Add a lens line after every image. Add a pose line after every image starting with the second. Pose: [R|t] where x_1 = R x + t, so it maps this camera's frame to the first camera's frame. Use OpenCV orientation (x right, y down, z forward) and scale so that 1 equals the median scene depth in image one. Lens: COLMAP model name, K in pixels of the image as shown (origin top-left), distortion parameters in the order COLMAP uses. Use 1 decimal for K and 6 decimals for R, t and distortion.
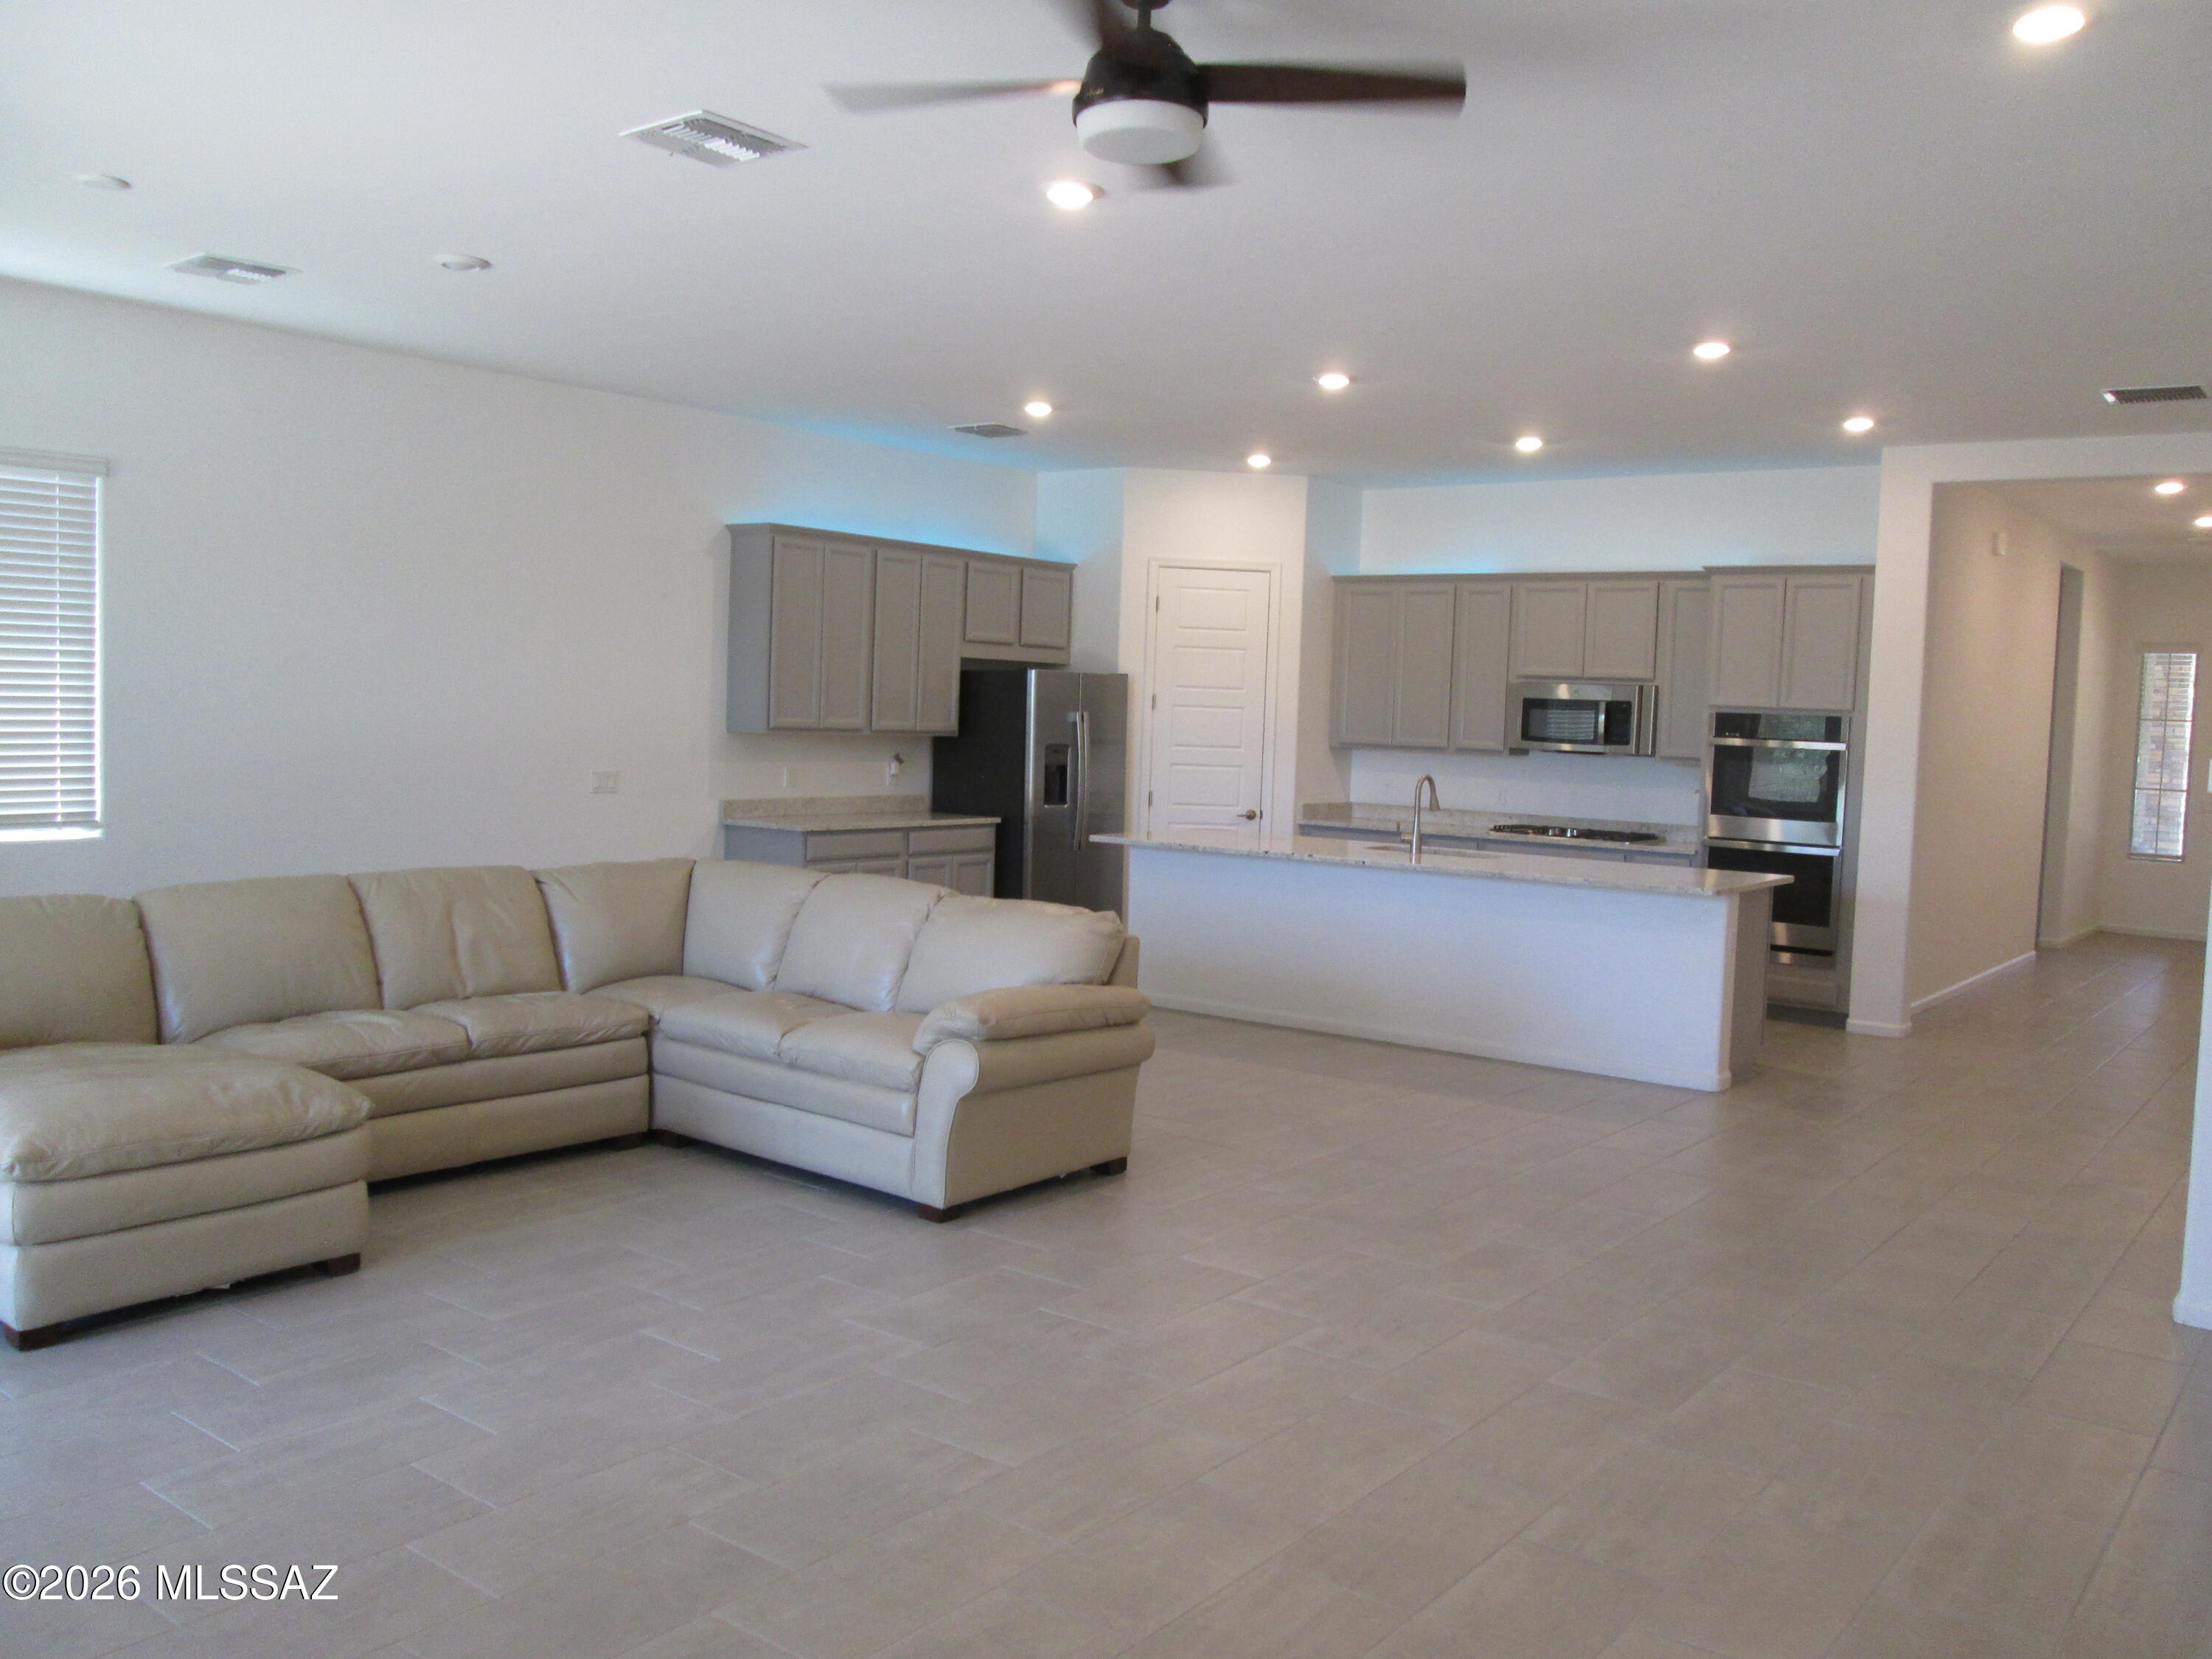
lens RADIAL K [[1839.5, 0, 1104.7], [0, 1839.5, 829.7], [0, 0, 1]] dist [-0.030273, -0.000312]
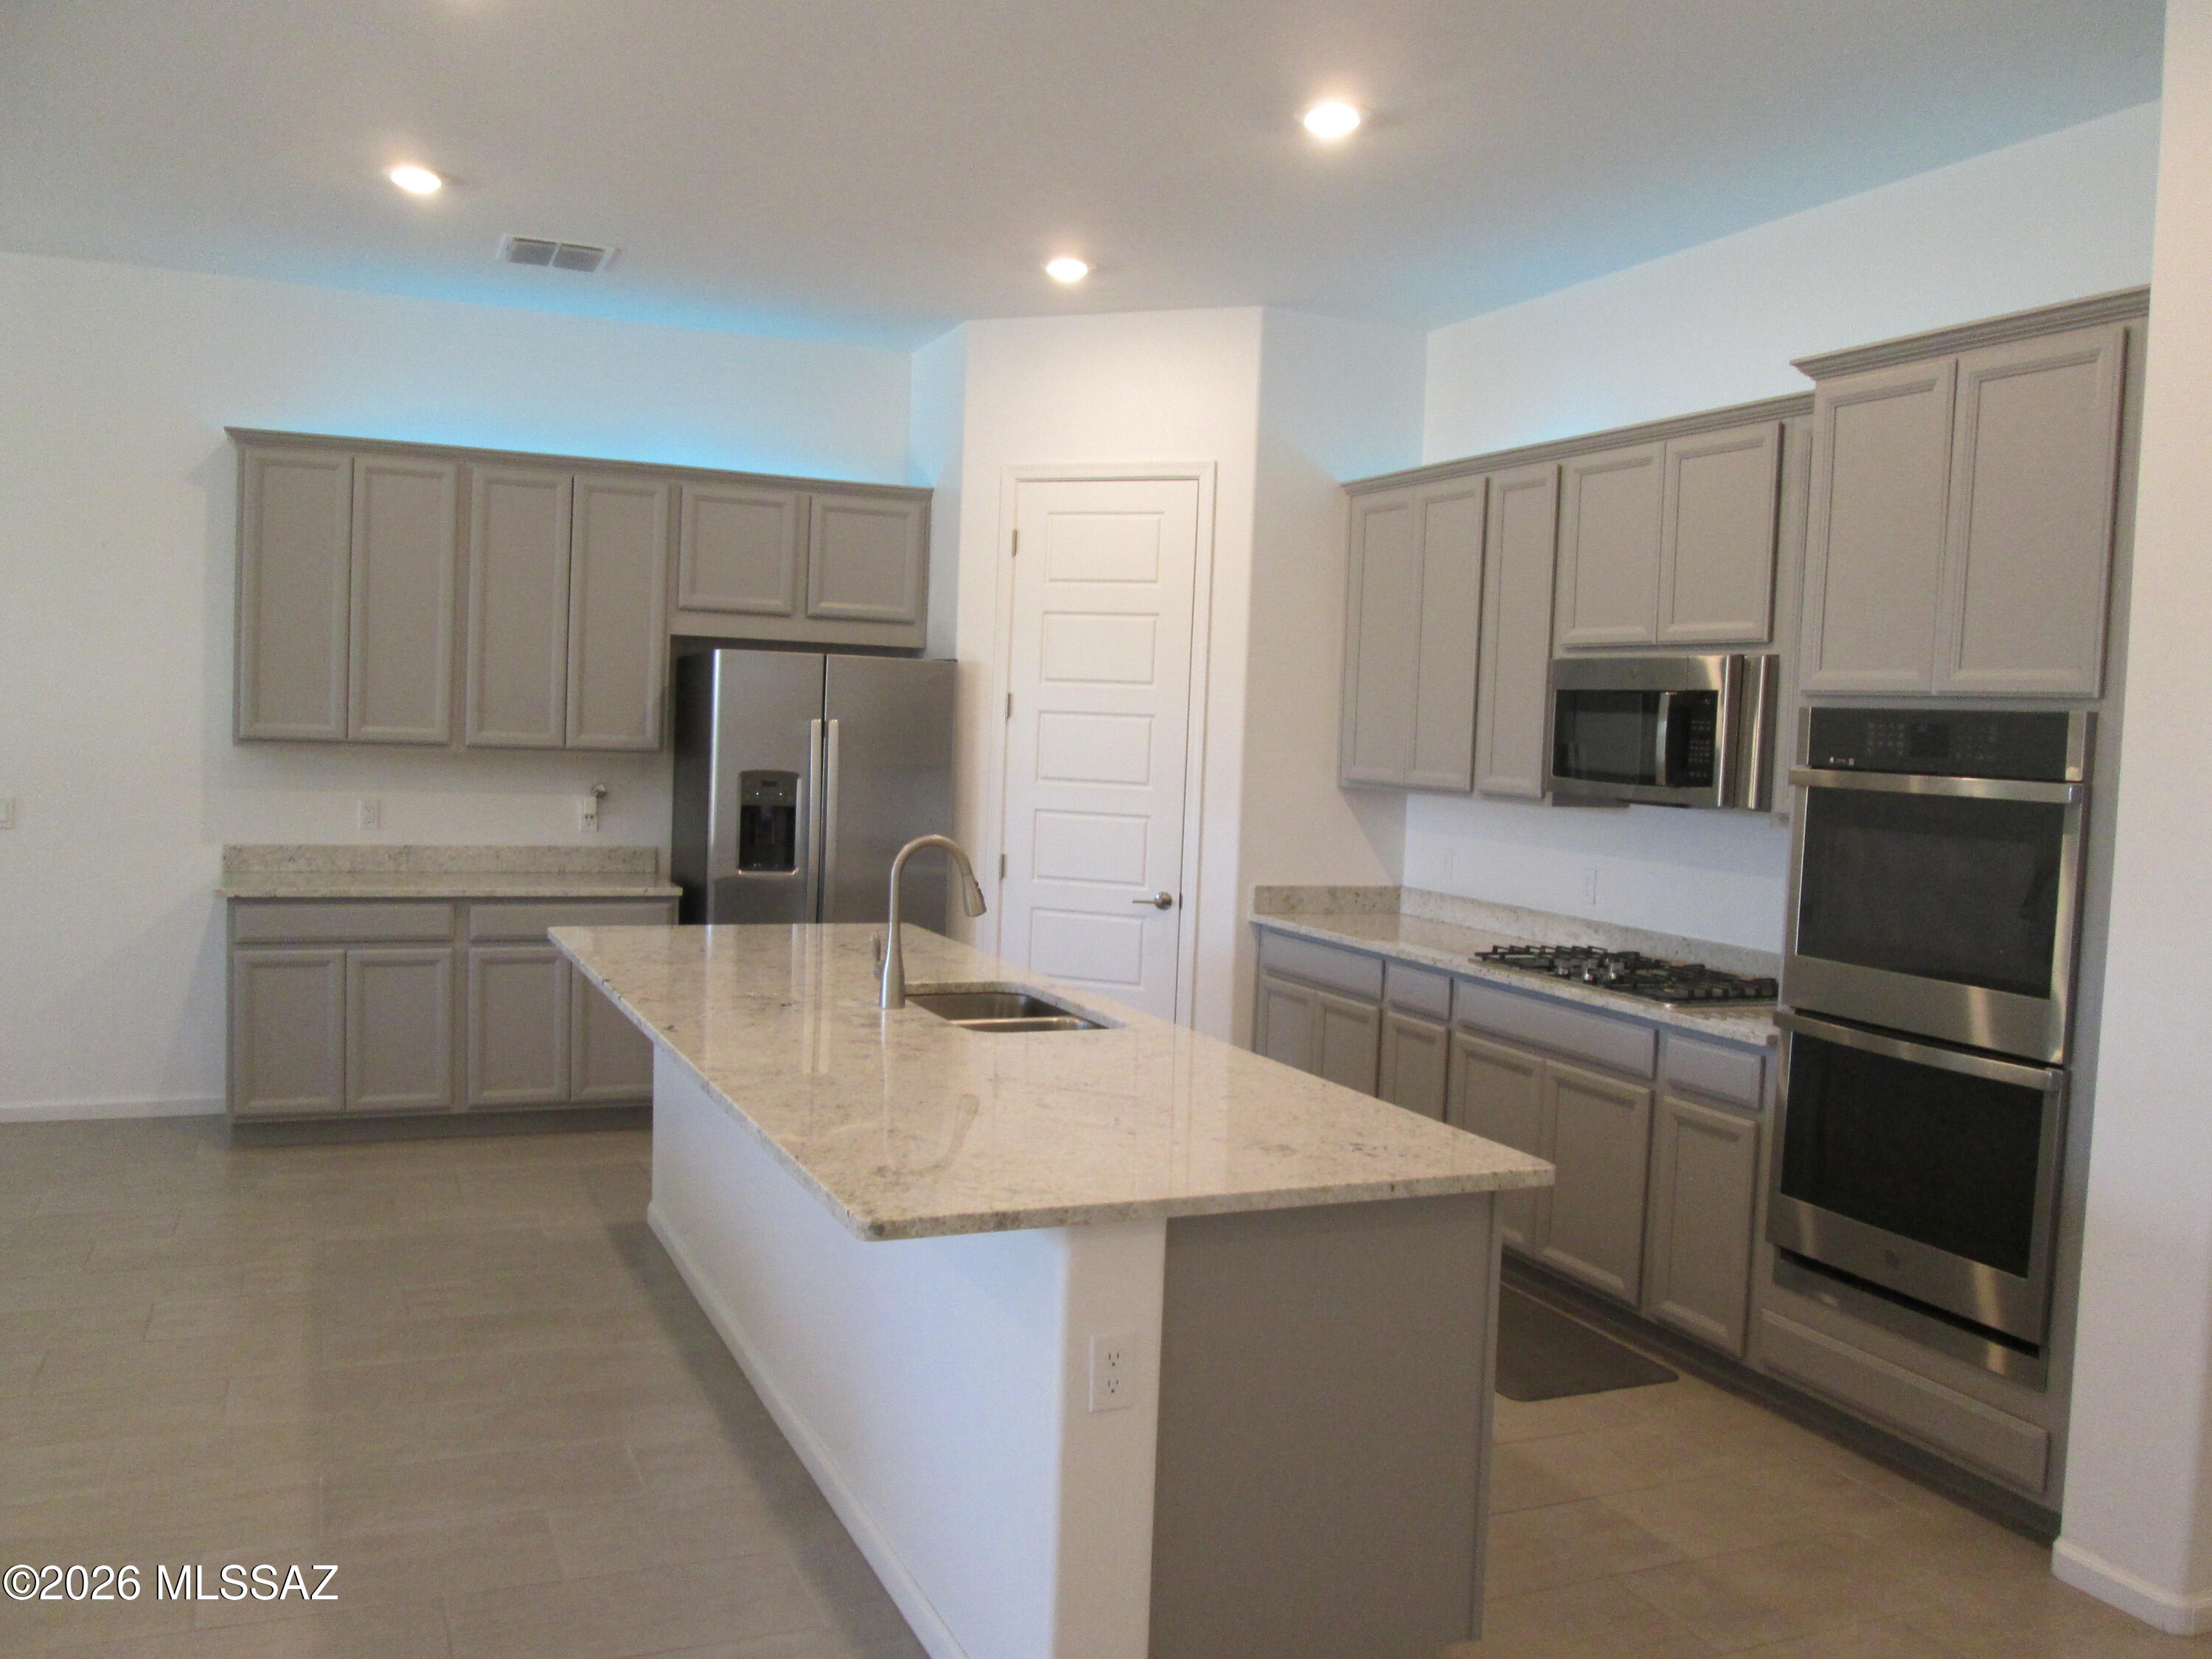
lens RADIAL K [[1839.5, 0, 1103.3], [0, 1839.5, 833.4], [0, 0, 1]] dist [-0.030273, -0.000312]
pose [[0.871380, 0.028333, -0.489790, 0.371993], [-0.040683, 0.999066, -0.014585, -0.021775], [0.488919, 0.032636, 0.871719, 0.525680]]
